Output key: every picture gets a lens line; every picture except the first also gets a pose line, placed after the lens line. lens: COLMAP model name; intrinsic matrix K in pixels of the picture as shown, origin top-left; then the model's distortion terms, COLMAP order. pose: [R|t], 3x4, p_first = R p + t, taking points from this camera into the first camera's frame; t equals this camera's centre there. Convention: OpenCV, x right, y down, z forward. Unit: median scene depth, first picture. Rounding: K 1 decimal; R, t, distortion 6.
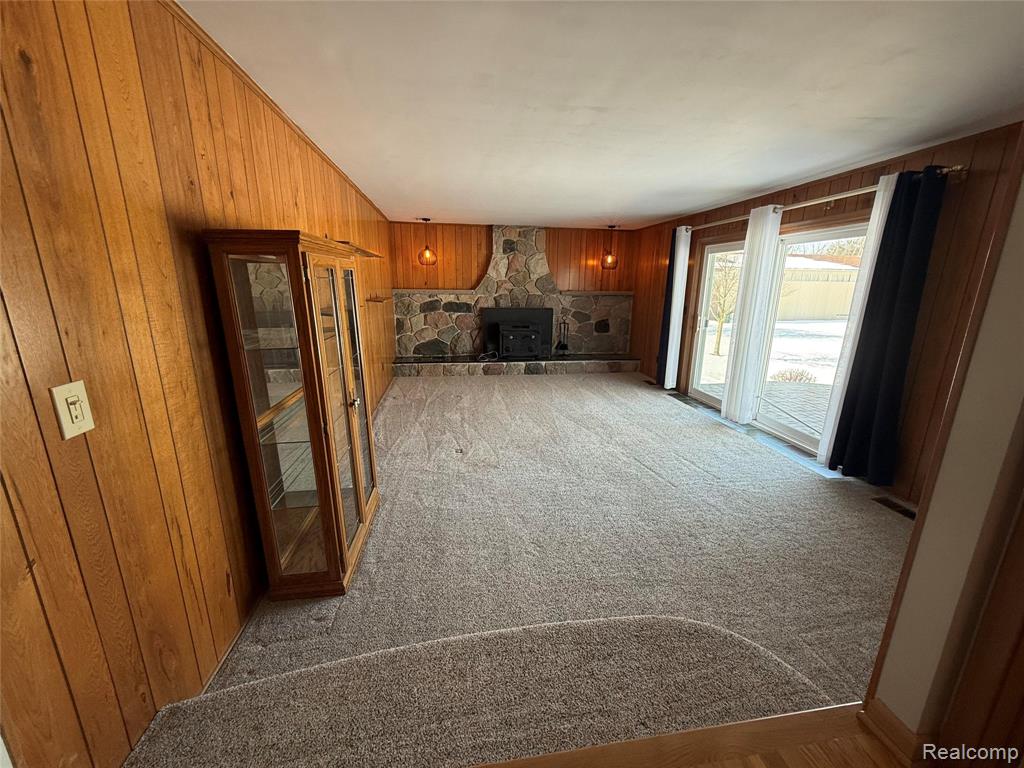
lens RADIAL K [[403.7, 0, 512.9], [0, 403.7, 384.1], [0, 0, 1]] dist [-0.004202, 0.001722]
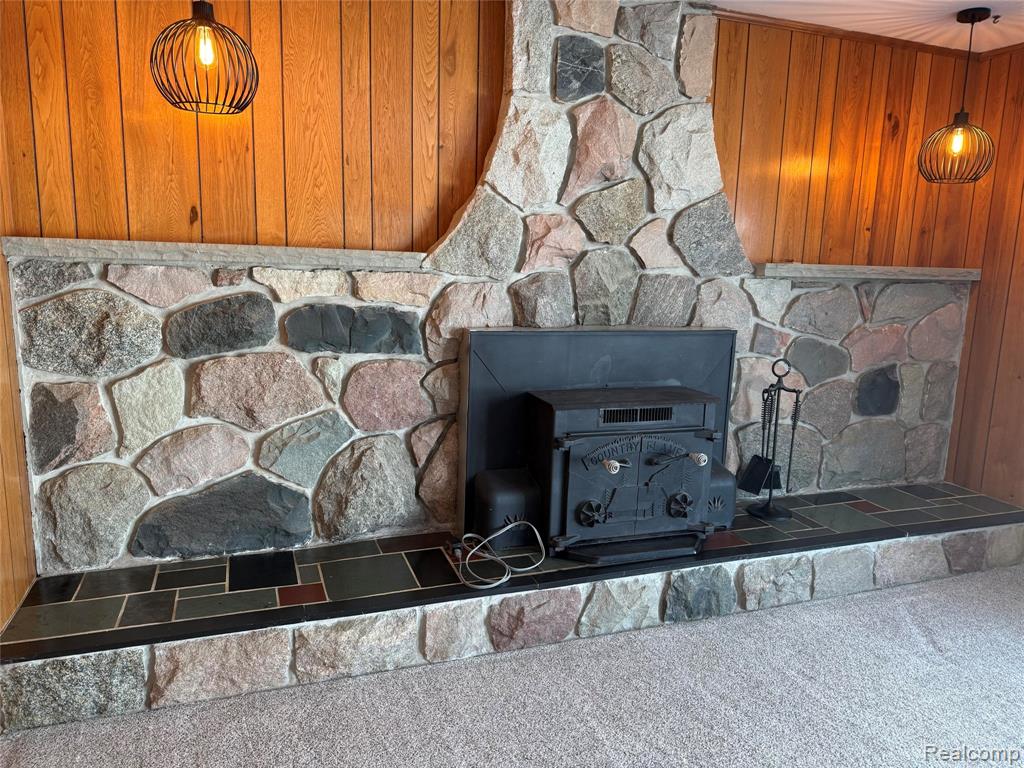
lens RADIAL K [[713.2, 0, 509.4], [0, 713.2, 386.8], [0, 0, 1]] dist [0.042760, -0.054415]
pose [[0.980024, -0.016493, 0.198195, -0.131051], [0.027245, 0.998294, -0.051647, -0.137282], [-0.197005, 0.056015, 0.978801, 0.608771]]
